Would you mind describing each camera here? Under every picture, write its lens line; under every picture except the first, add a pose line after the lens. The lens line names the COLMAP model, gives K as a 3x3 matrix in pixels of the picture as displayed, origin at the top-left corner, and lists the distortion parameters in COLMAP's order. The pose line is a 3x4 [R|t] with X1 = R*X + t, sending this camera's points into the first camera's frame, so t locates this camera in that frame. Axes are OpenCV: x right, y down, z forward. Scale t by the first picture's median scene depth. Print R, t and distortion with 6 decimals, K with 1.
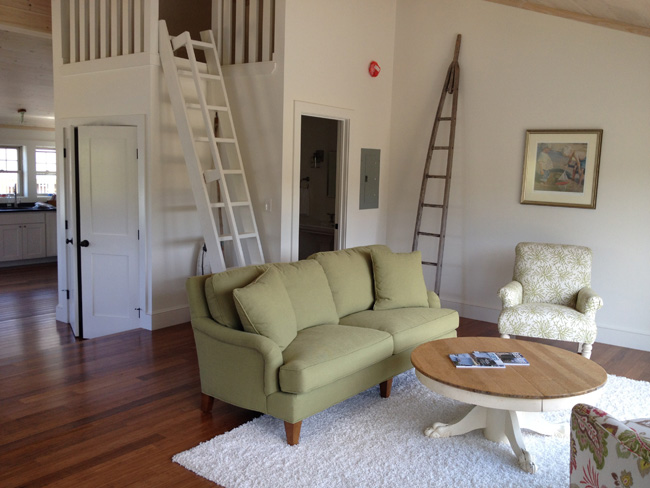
lens RADIAL K [[617.4, 0, 325.5], [0, 617.4, 244.1], [0, 0, 1]] dist [0.132071, -0.316982]
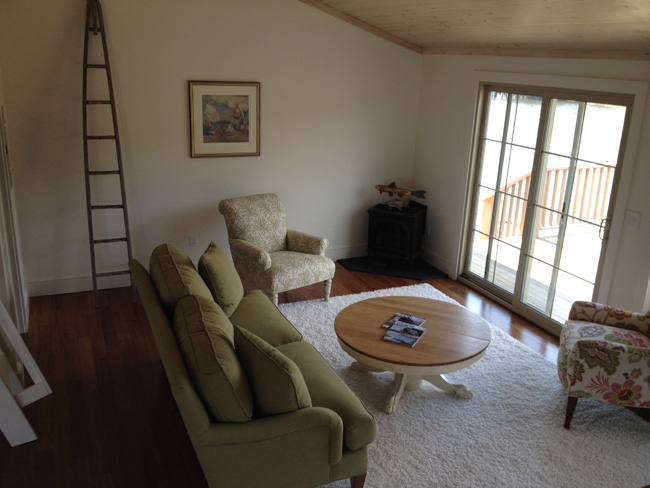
lens RADIAL K [[617.4, 0, 325.5], [0, 617.4, 244.1], [0, 0, 1]] dist [0.132071, -0.316982]
pose [[0.472471, -0.278045, 0.836339, -0.468511], [0.094315, 0.959435, 0.265688, -0.184786], [-0.876285, -0.046650, 0.479529, 0.361219]]
